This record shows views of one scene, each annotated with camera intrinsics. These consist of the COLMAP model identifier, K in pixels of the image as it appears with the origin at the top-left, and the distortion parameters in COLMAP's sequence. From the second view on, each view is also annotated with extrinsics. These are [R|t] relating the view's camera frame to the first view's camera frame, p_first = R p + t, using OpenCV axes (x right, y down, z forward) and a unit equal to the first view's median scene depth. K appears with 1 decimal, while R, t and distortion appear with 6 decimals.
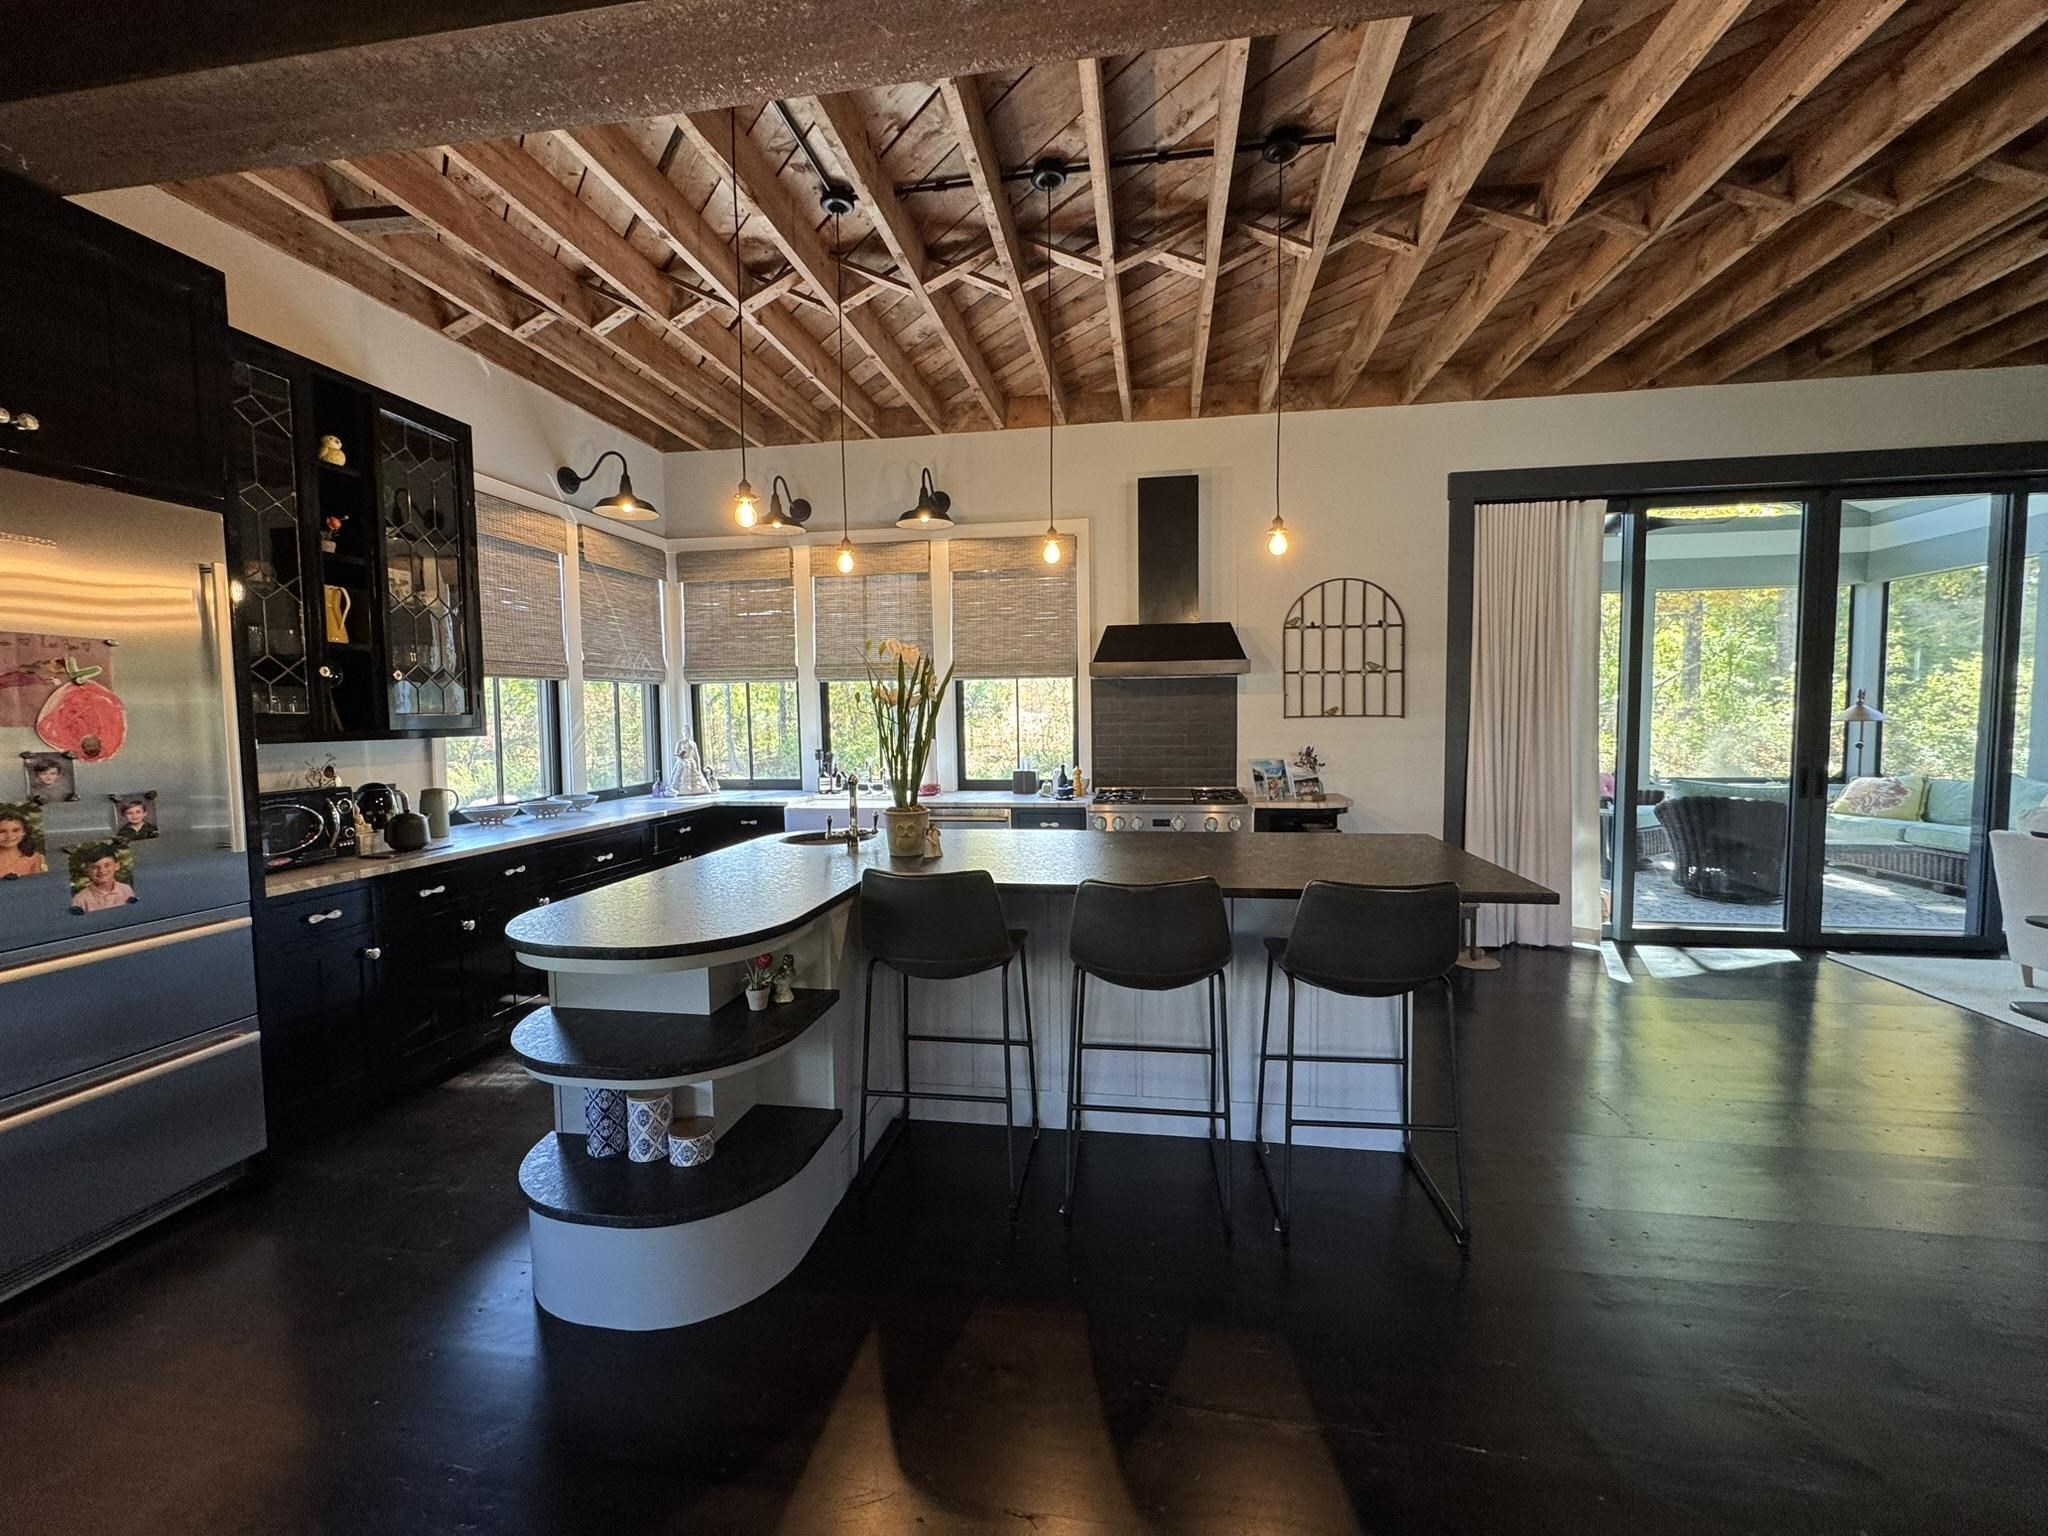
lens RADIAL K [[822.1, 0, 1022.3], [0, 822.1, 762.7], [0, 0, 1]] dist [-0.002903, 0.000341]
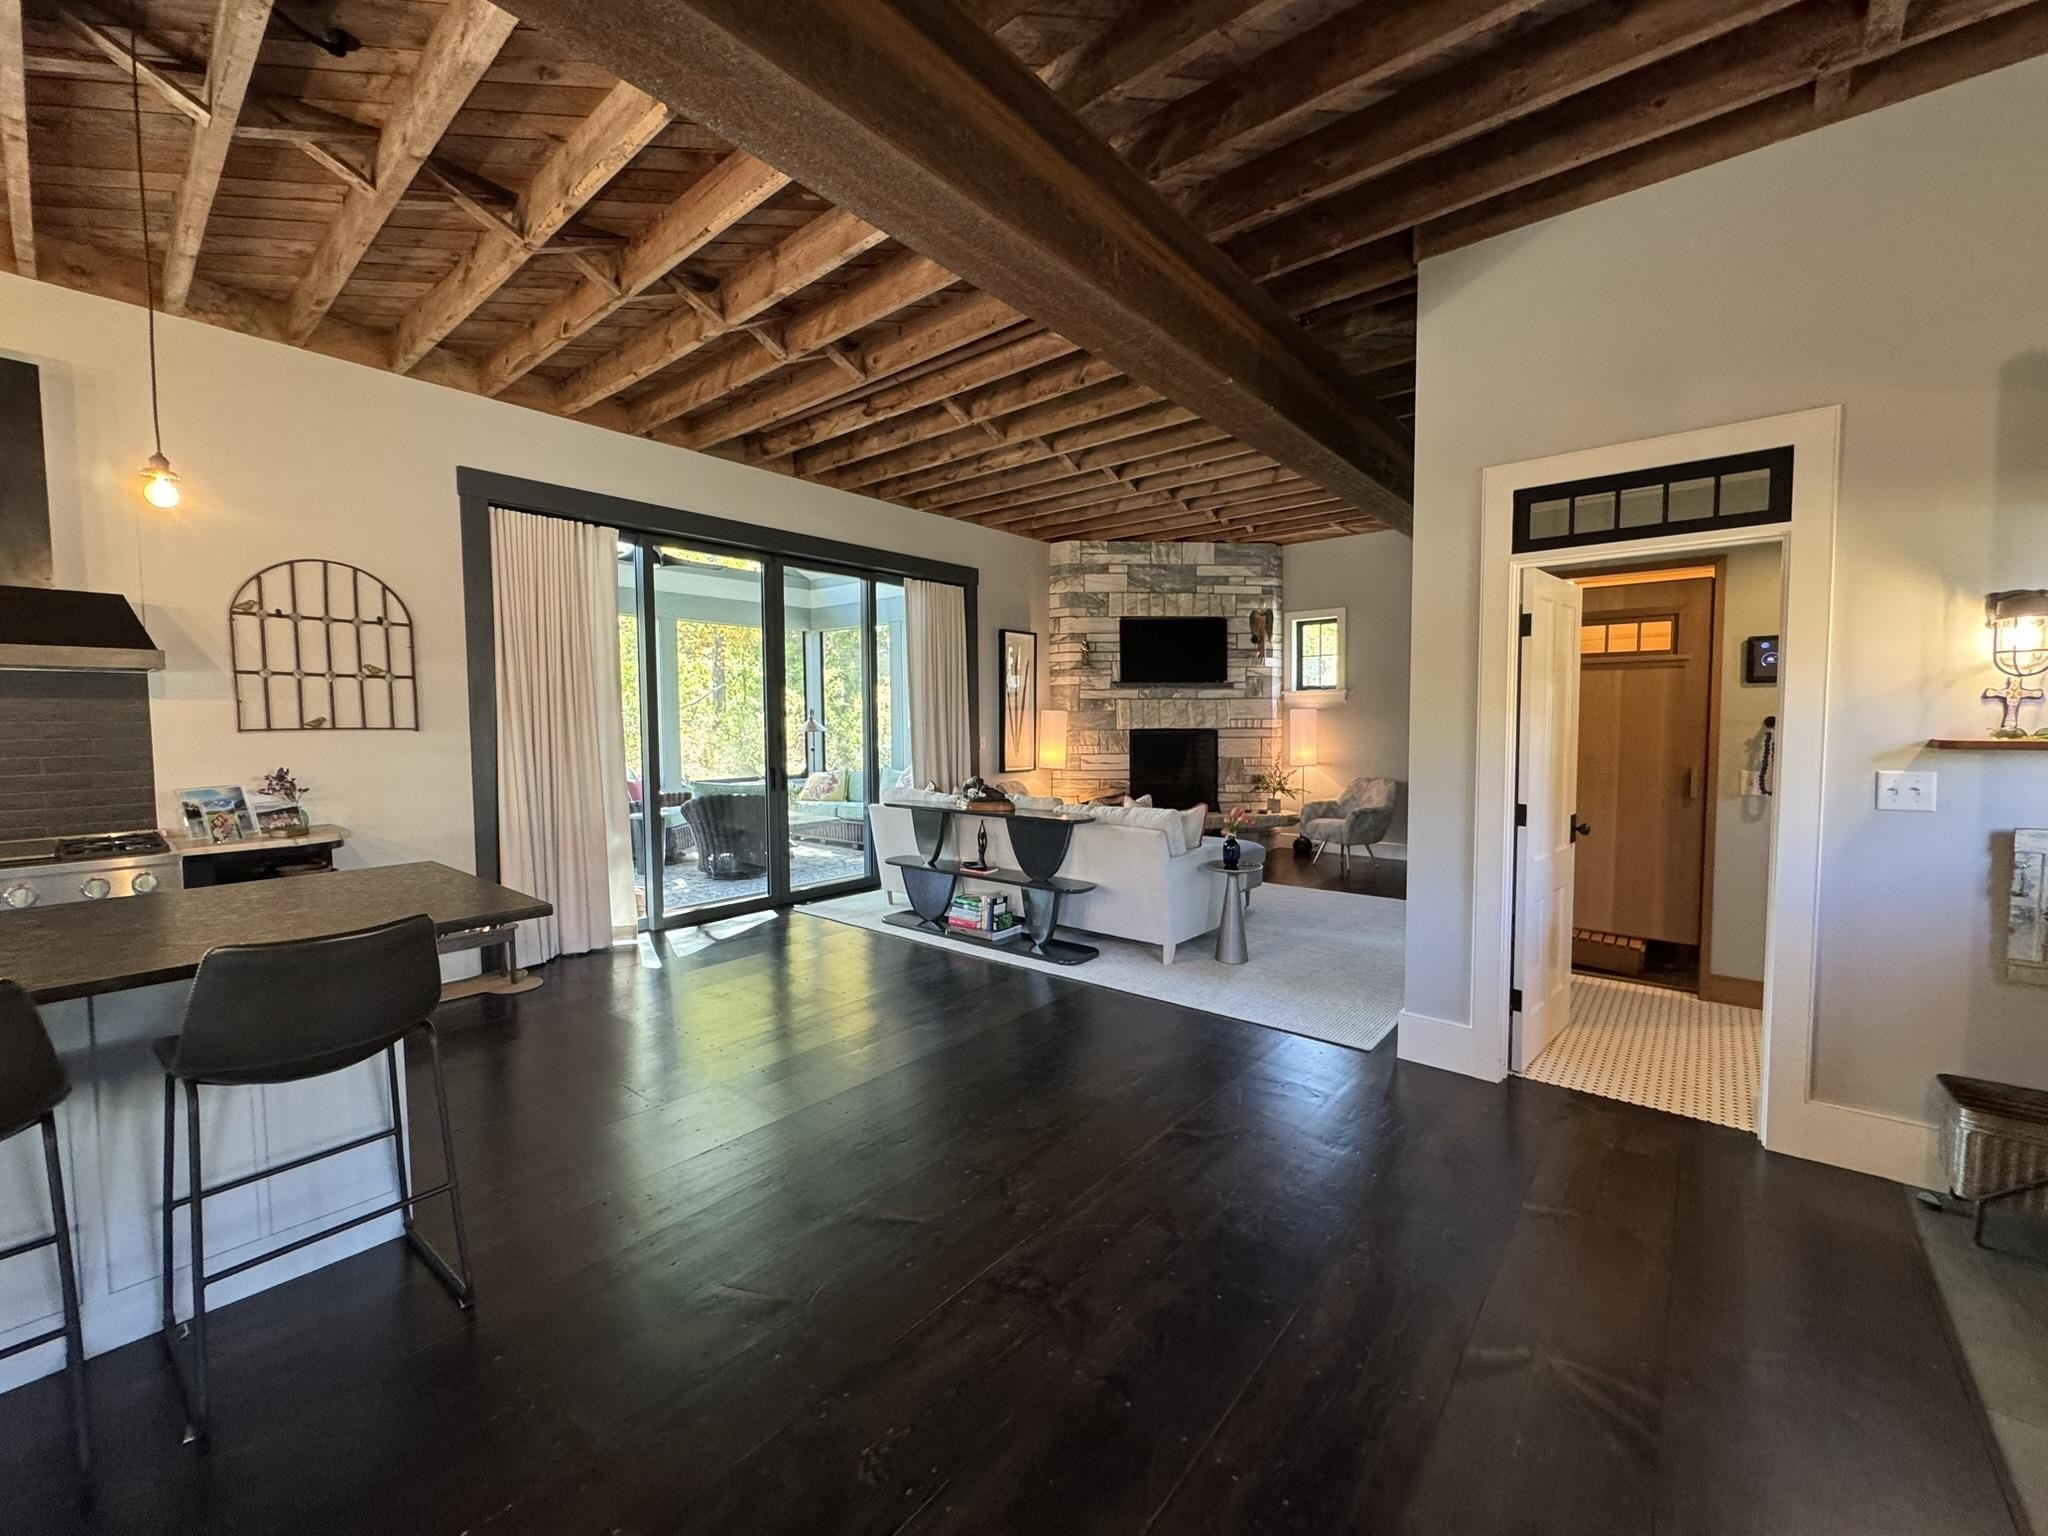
lens RADIAL K [[822.1, 0, 1030.0], [0, 822.1, 763.0], [0, 0, 1]] dist [-0.002903, 0.000341]
pose [[0.505144, -0.038536, 0.862174, 0.040703], [0.050886, 0.998594, 0.014819, 0.000395], [-0.861533, 0.036387, 0.506395, -0.011375]]
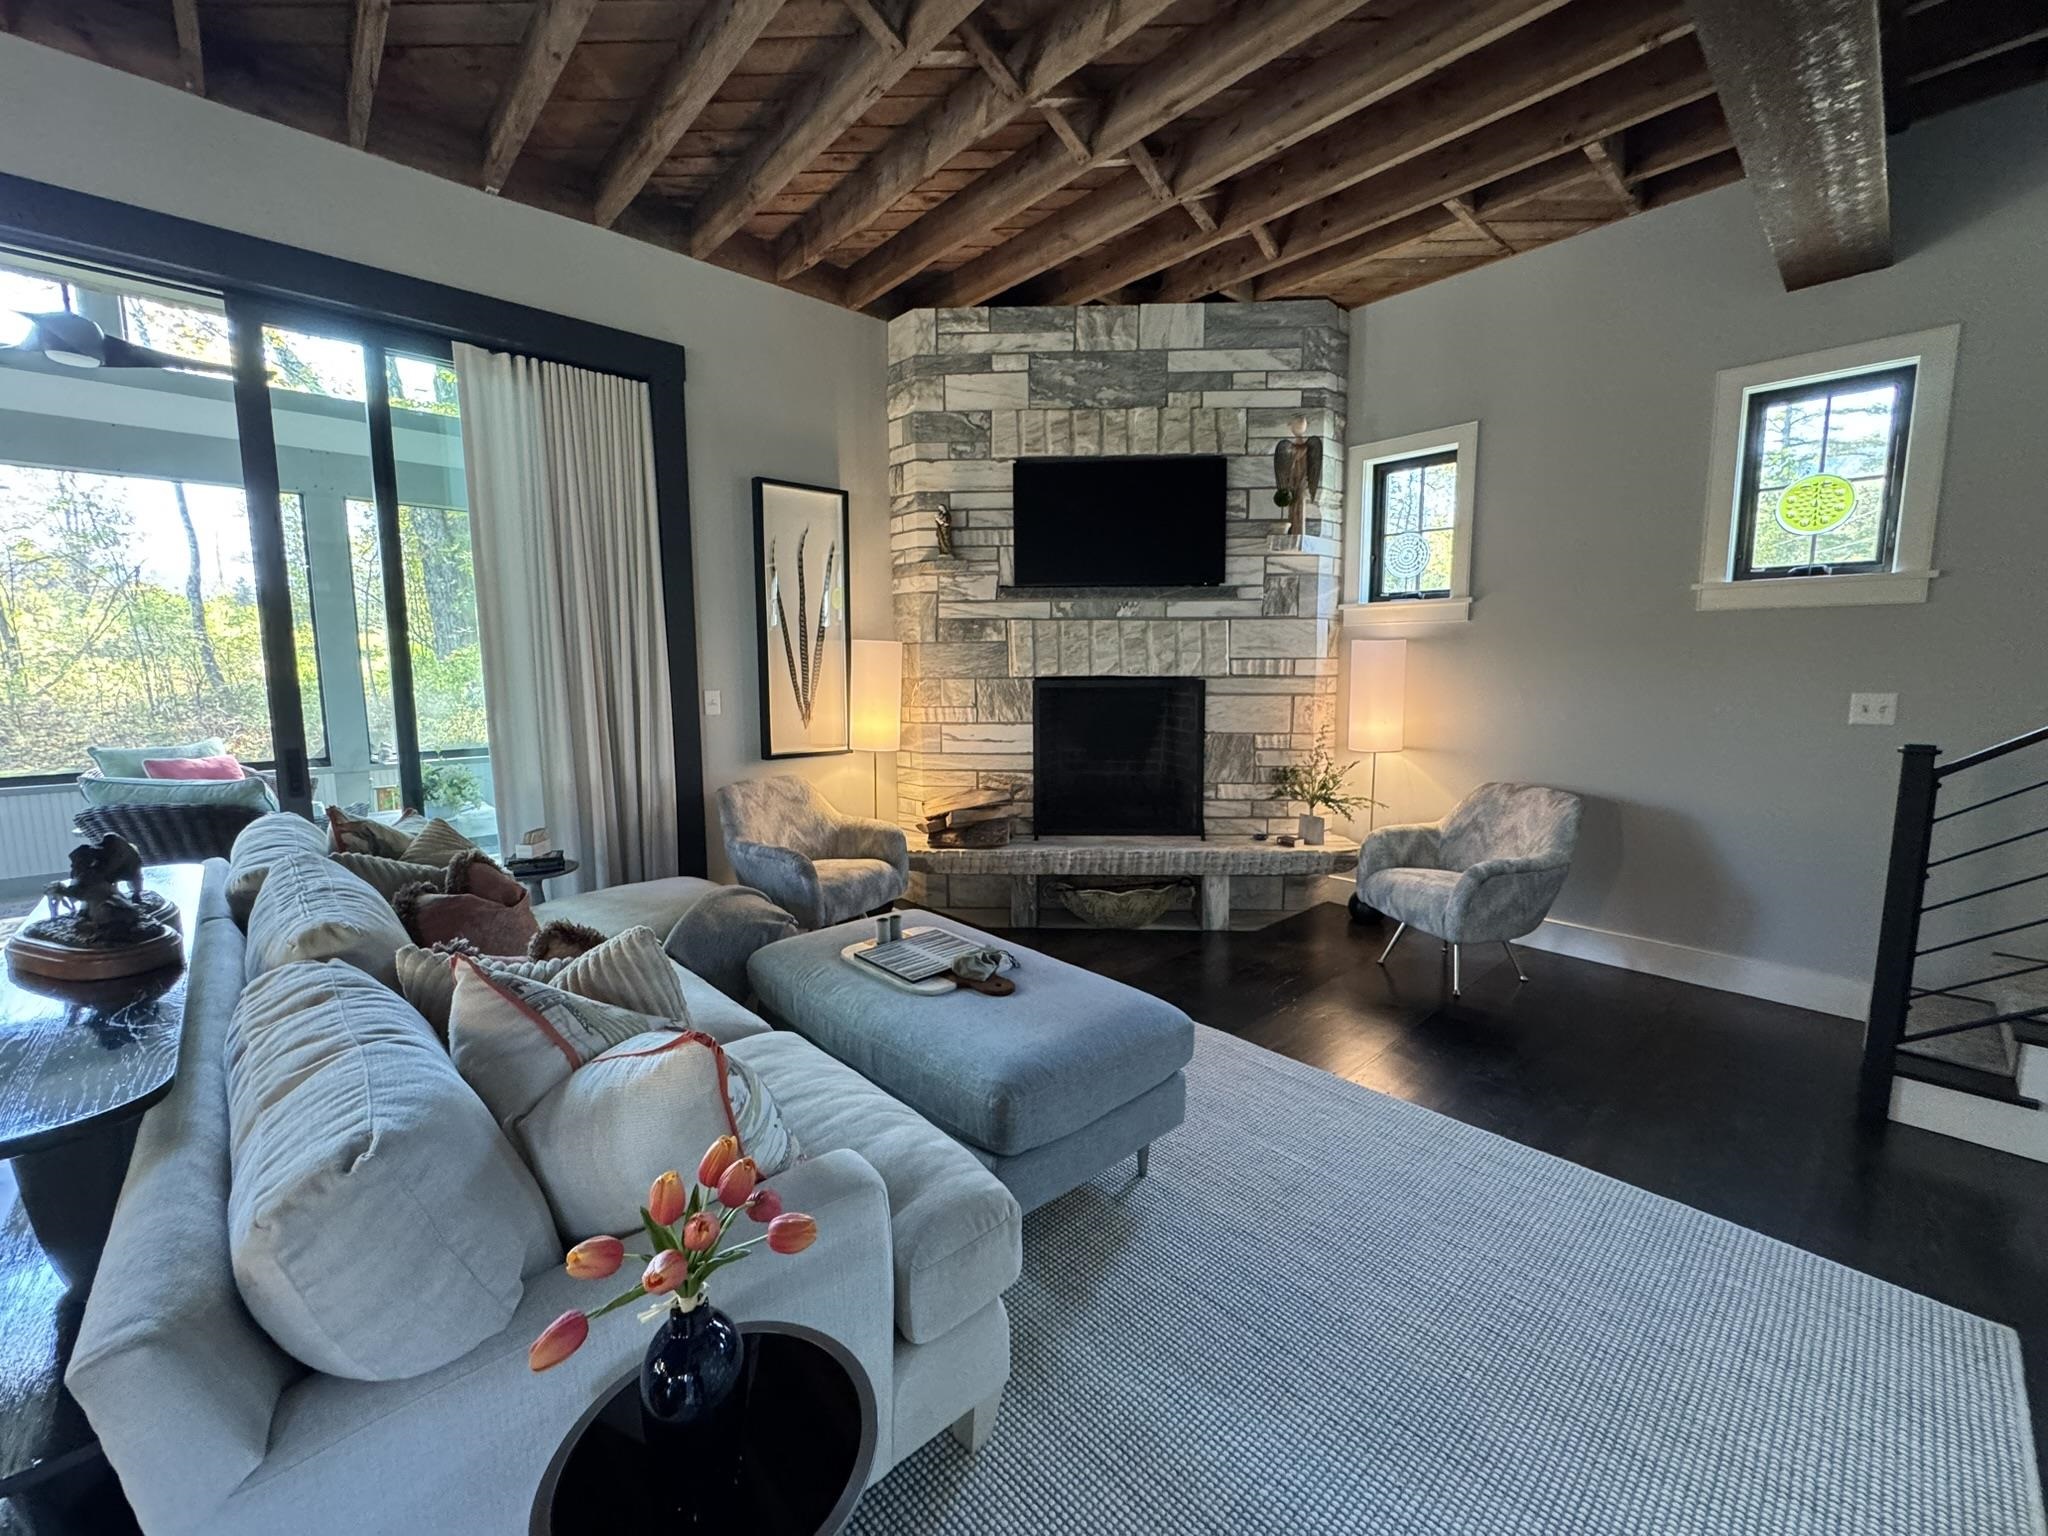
lens RADIAL K [[822.1, 0, 1029.7], [0, 822.1, 762.1], [0, 0, 1]] dist [-0.002903, 0.000341]
pose [[0.616022, -0.079768, 0.783680, 1.034357], [0.039765, 0.996740, 0.070196, -0.004832], [-0.786725, -0.012079, 0.617186, 0.136996]]
